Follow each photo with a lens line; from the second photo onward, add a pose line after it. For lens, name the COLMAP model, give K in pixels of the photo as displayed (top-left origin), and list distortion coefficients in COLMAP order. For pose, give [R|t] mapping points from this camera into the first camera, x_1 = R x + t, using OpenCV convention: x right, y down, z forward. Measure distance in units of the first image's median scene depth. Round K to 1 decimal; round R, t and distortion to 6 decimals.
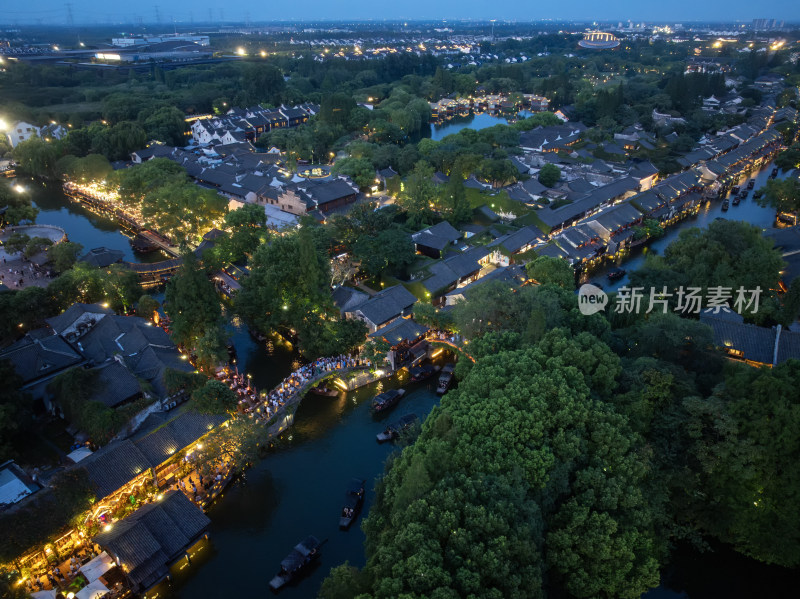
lens RADIAL K [[504.6, 0, 383.2], [0, 504.6, 294.6], [0, 0, 1]] dist [-0.051921, 0.063165]
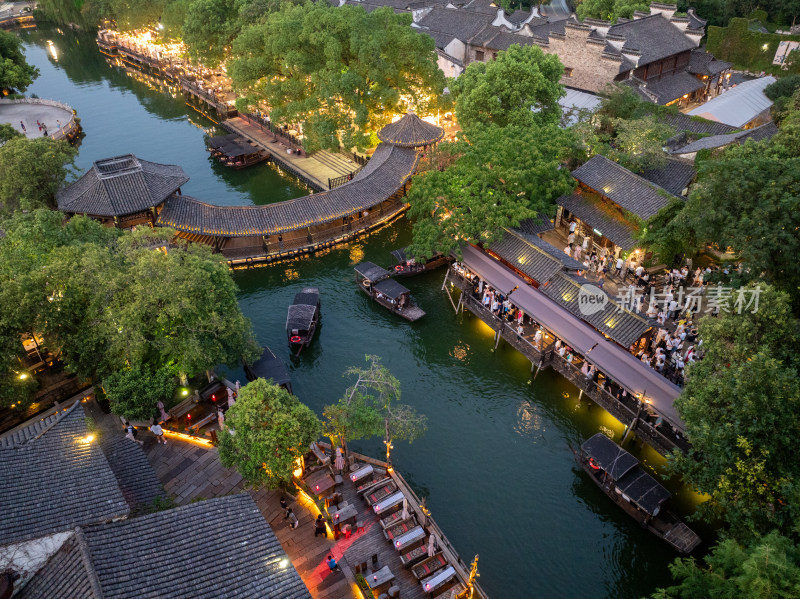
lens RADIAL K [[562.8, 0, 402.6], [0, 562.8, 295.8], [0, 0, 1]] dist [-0.039212, 0.002419]
pose [[0.988381, 0.074901, -0.132262, -0.224796], [-0.053668, 0.986080, 0.157372, -0.050277], [0.142208, -0.148445, 0.978642, 0.454963]]
